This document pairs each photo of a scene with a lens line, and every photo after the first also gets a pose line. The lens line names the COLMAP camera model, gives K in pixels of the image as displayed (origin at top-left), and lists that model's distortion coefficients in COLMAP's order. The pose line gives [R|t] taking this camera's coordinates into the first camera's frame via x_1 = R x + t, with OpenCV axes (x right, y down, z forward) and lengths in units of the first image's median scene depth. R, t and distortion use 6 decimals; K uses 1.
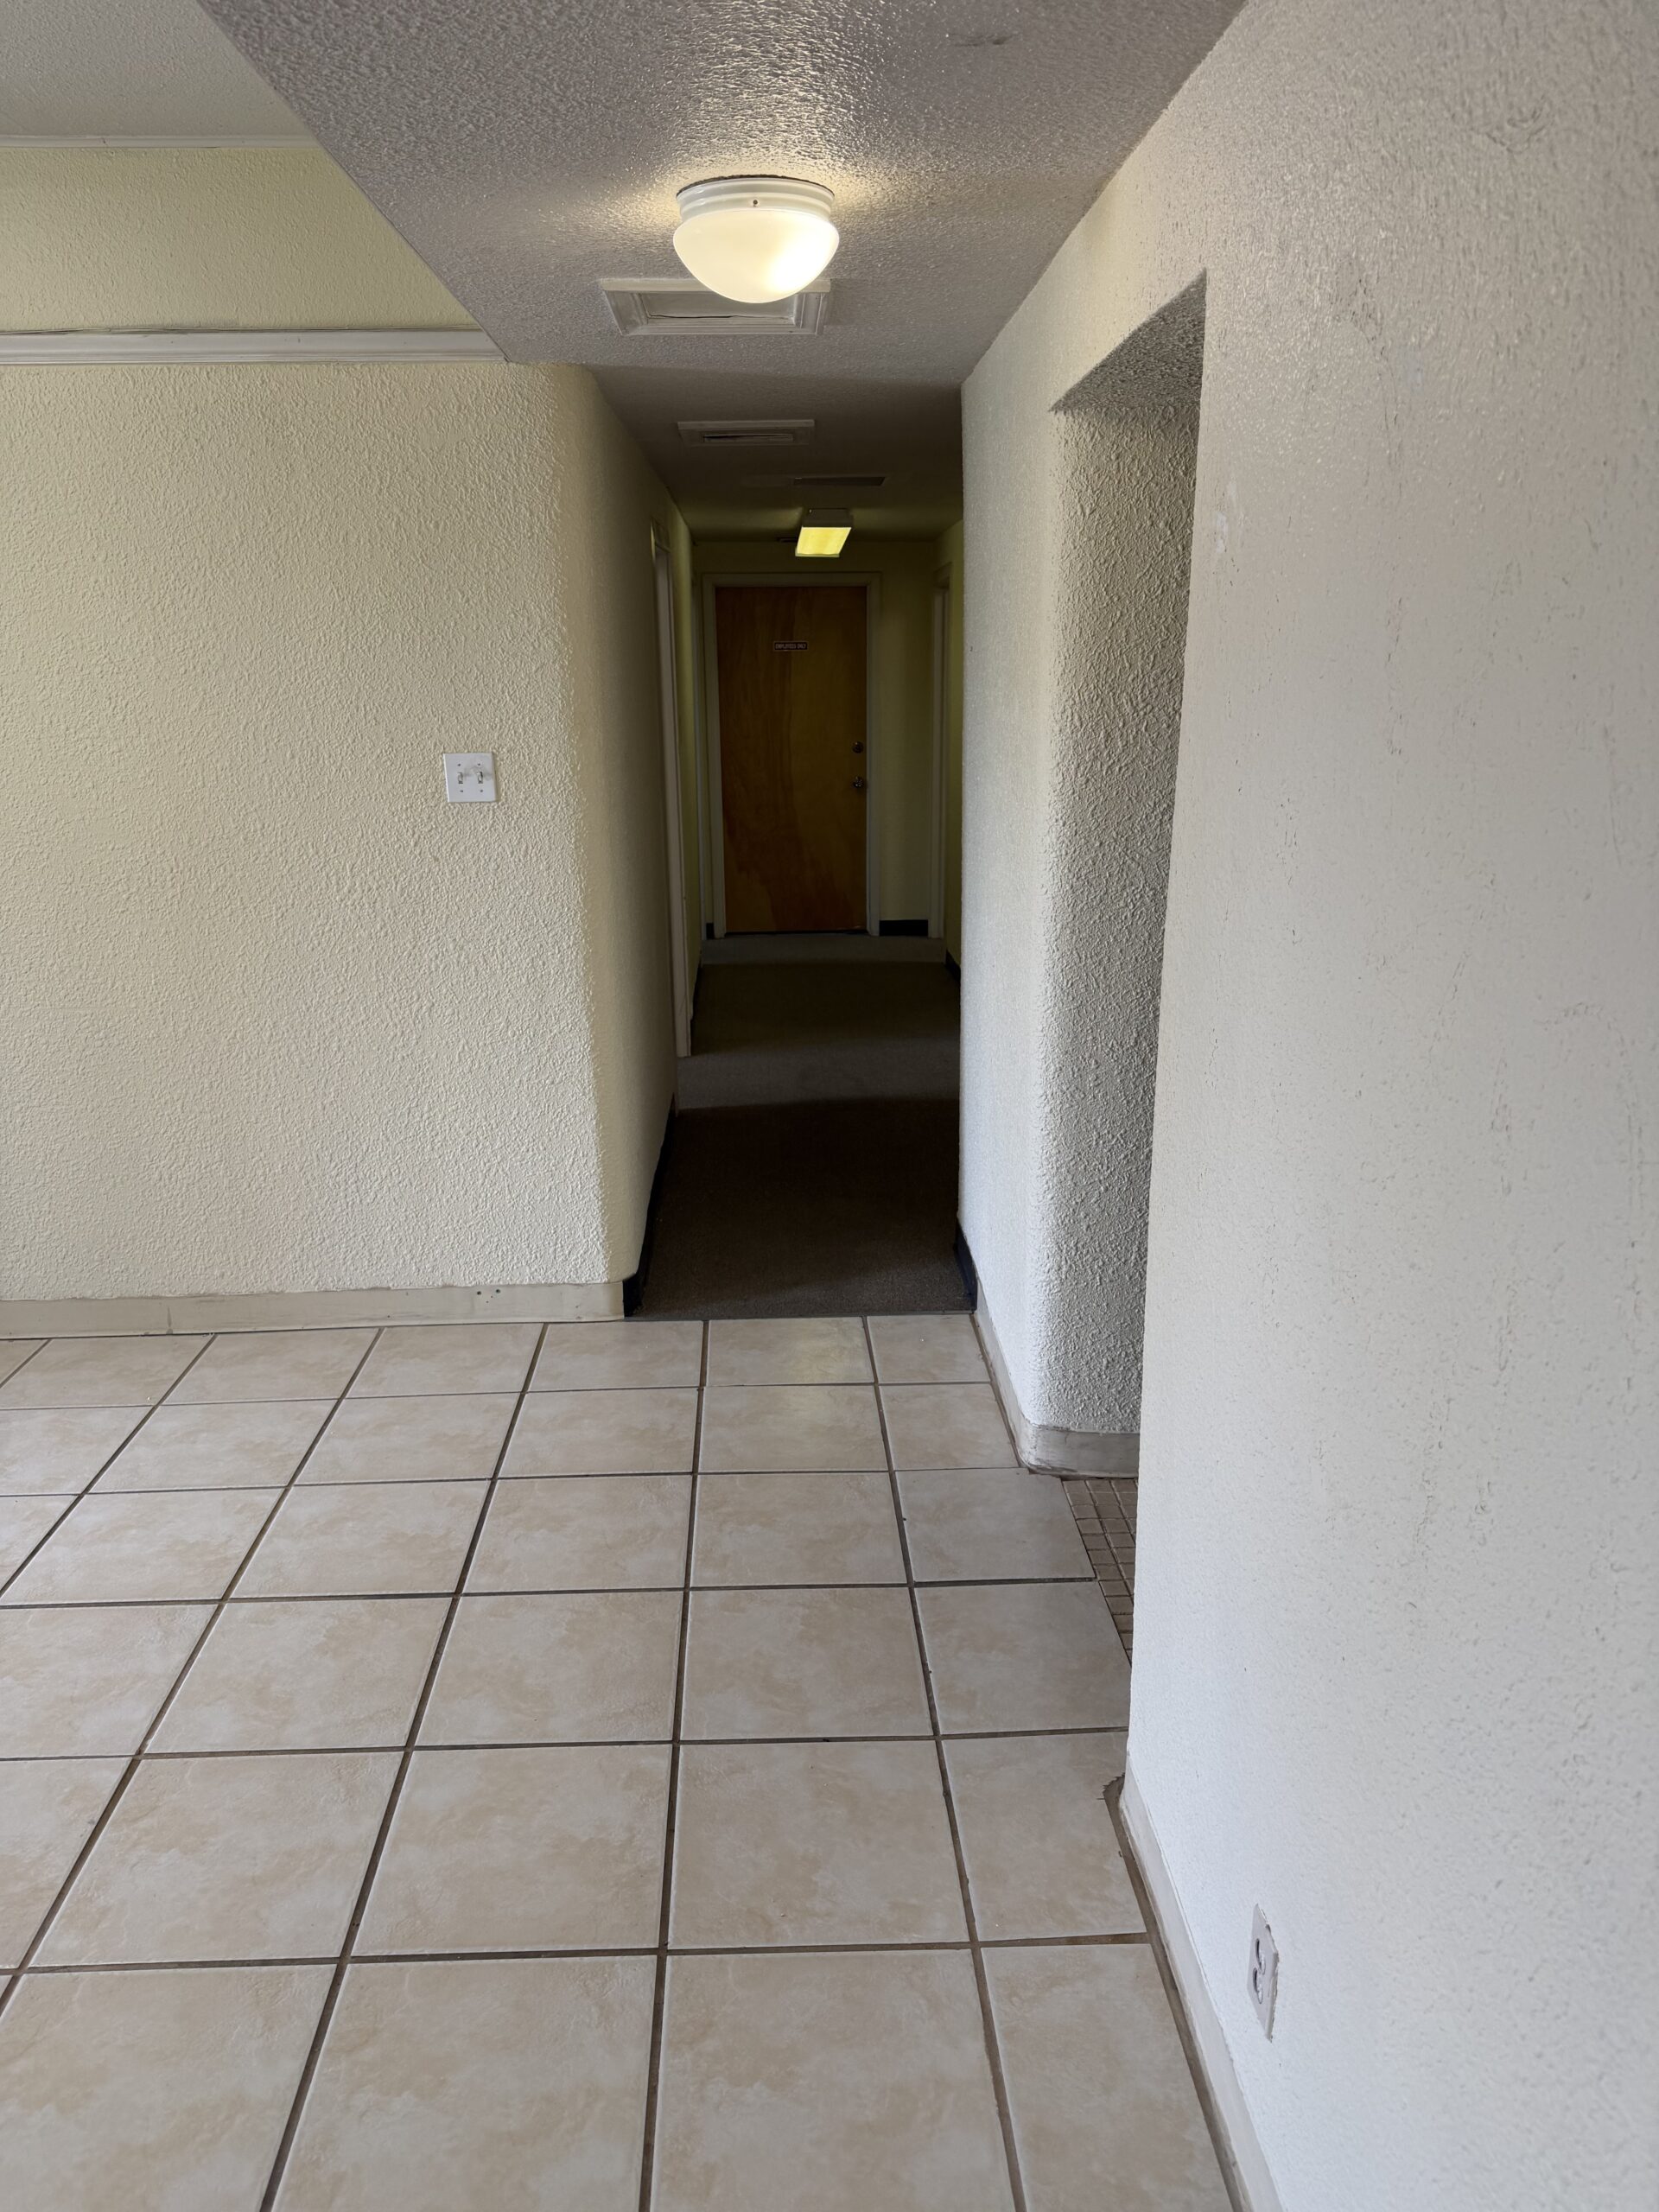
lens RADIAL K [[1538.4, 0, 819.9], [0, 1538.4, 1102.5], [0, 0, 1]] dist [-0.037776, 0.003265]
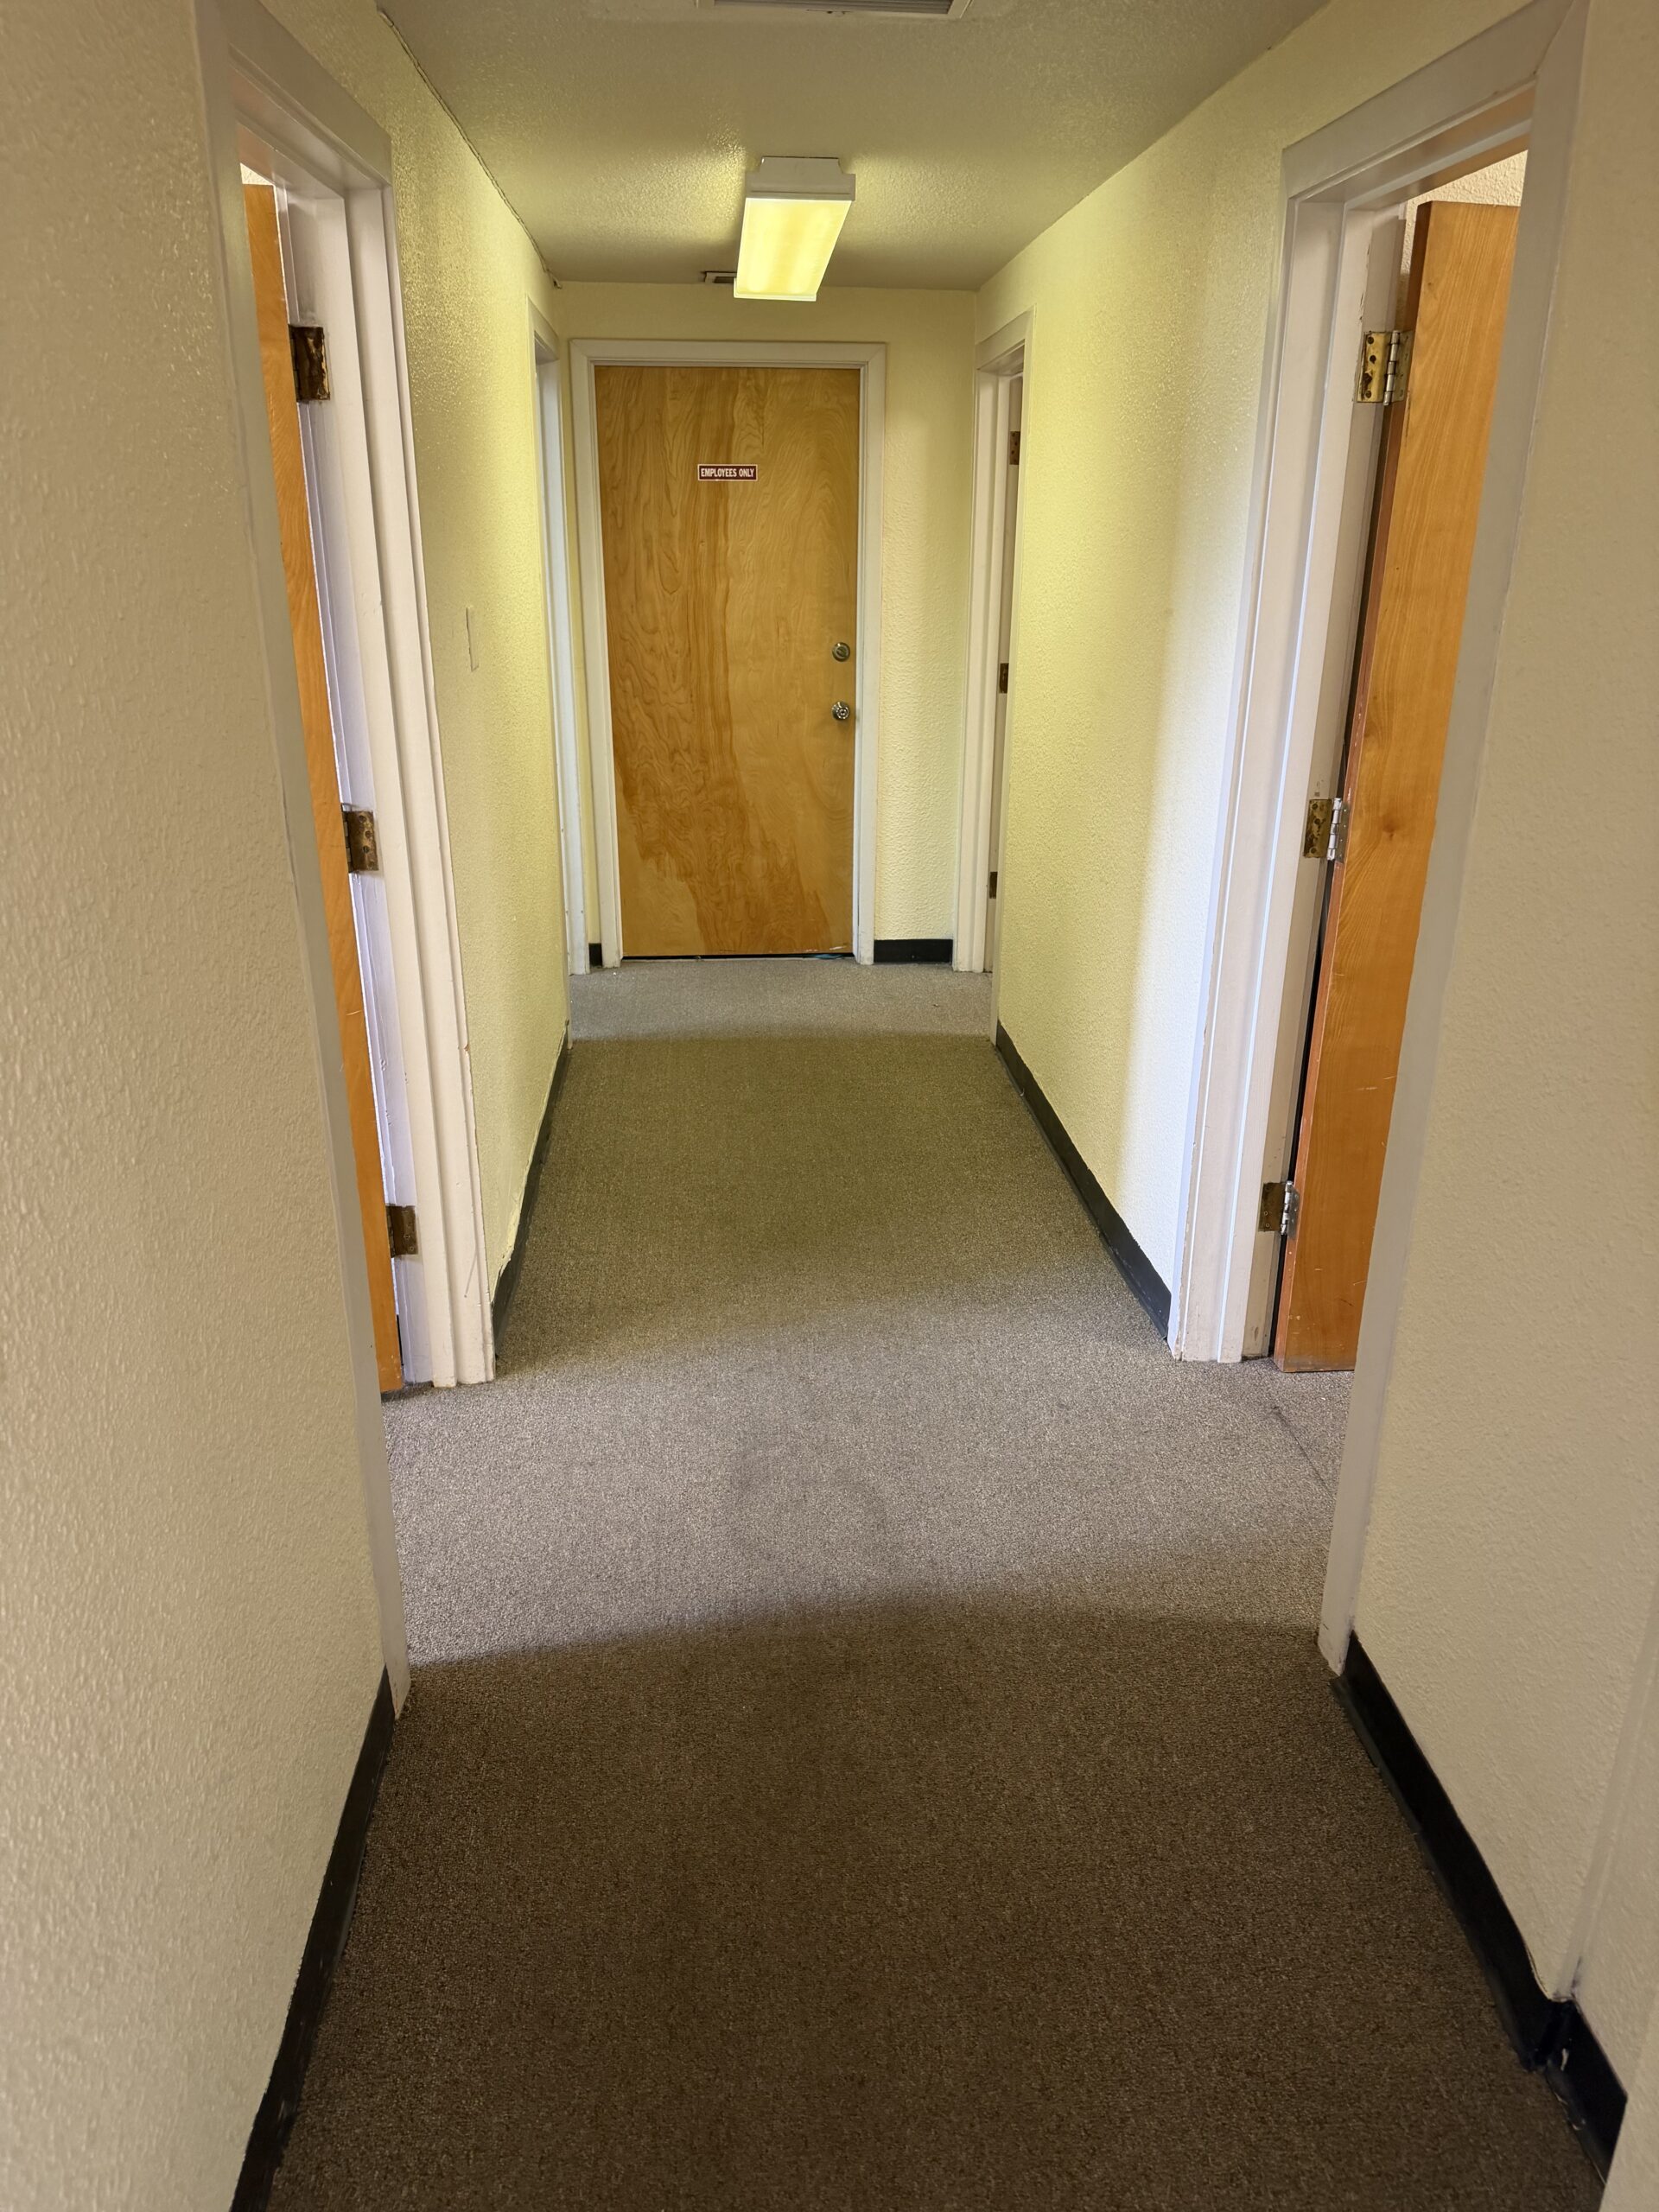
lens RADIAL K [[1538.4, 0, 832.9], [0, 1538.4, 1108.9], [0, 0, 1]] dist [-0.037776, 0.003265]
pose [[0.999165, 0.000592, 0.040857, -0.002689], [-0.004305, 0.995855, 0.090857, -0.108745], [-0.040634, -0.090957, 0.995025, 0.393218]]
